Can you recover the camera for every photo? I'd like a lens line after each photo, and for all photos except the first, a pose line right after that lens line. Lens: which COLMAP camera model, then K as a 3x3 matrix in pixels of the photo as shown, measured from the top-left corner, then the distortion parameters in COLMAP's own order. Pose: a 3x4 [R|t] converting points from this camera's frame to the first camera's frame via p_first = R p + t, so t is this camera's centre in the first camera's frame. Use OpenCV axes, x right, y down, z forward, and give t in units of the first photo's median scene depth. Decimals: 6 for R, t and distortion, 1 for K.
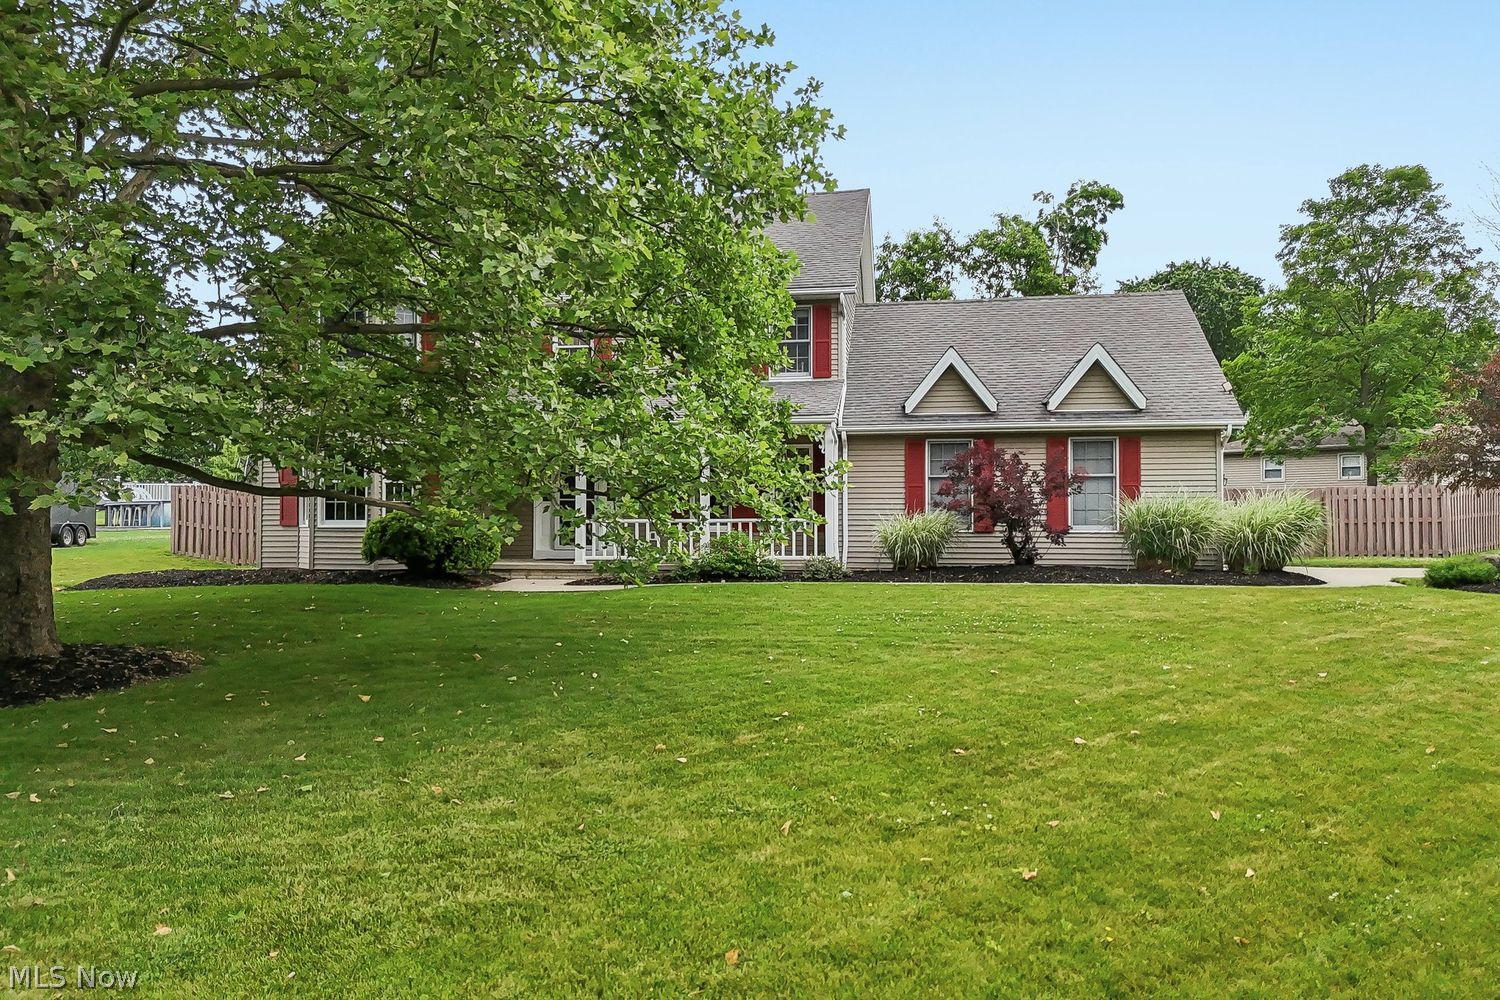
lens RADIAL K [[1093.1, 0, 747.6], [0, 1093.1, 500.4], [0, 0, 1]] dist [0.013316, 0.005936]
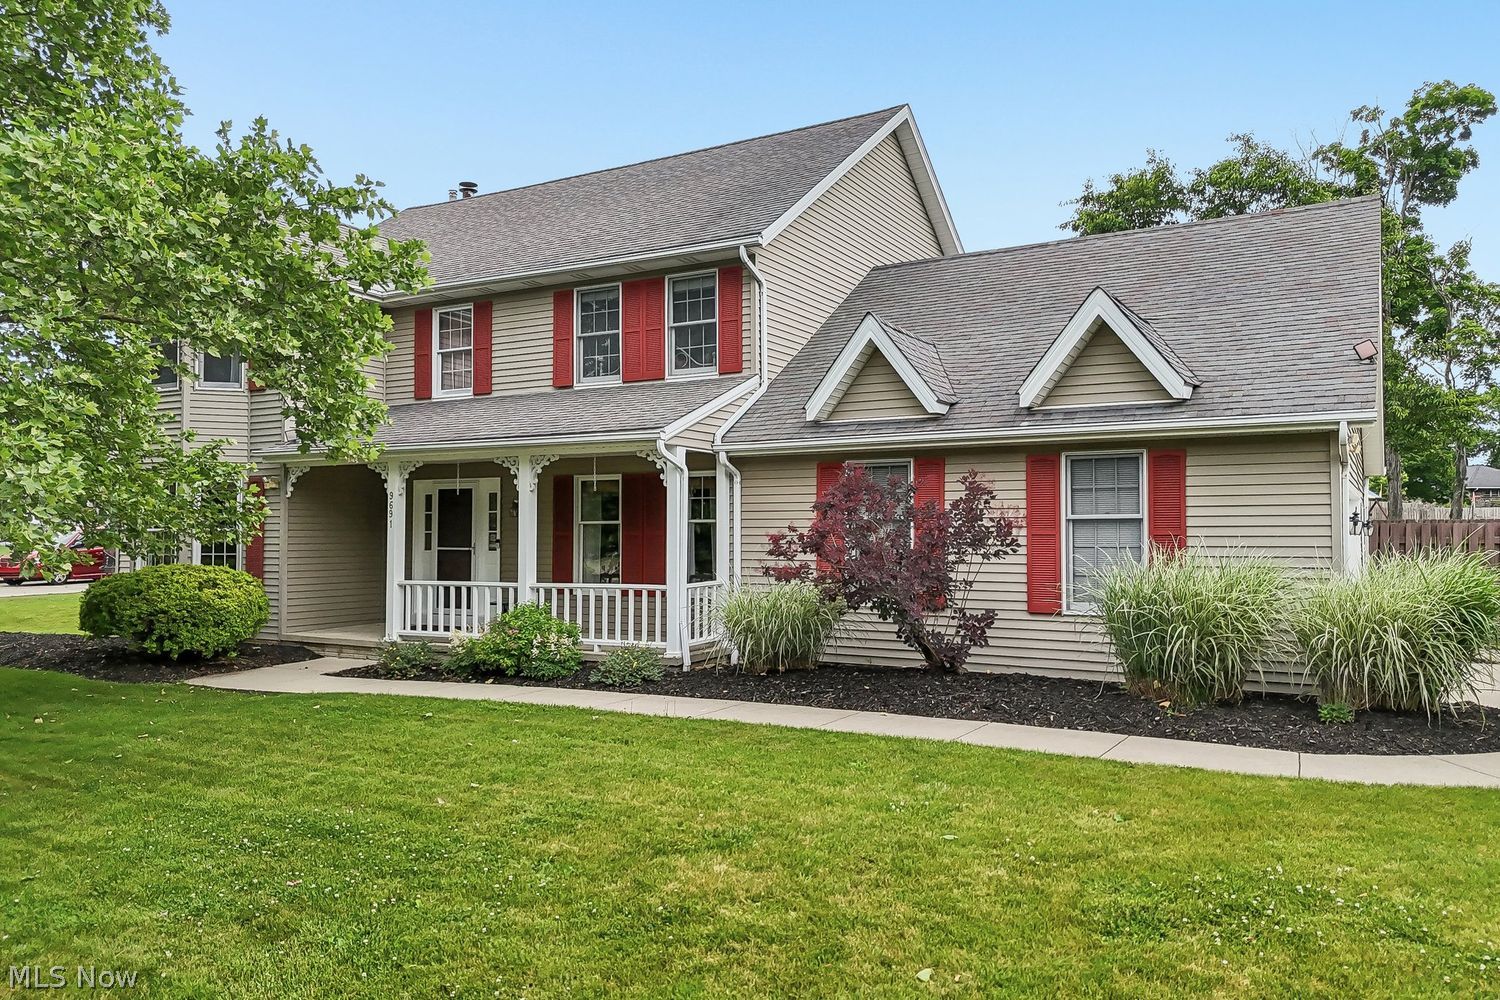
lens RADIAL K [[1093.1, 0, 751.5], [0, 1093.1, 502.9], [0, 0, 1]] dist [0.013316, 0.005936]
pose [[0.937380, -0.011061, -0.348133, 0.339541], [0.009210, 0.999933, -0.006971, -0.027602], [0.348186, 0.003328, 0.937419, 0.386161]]
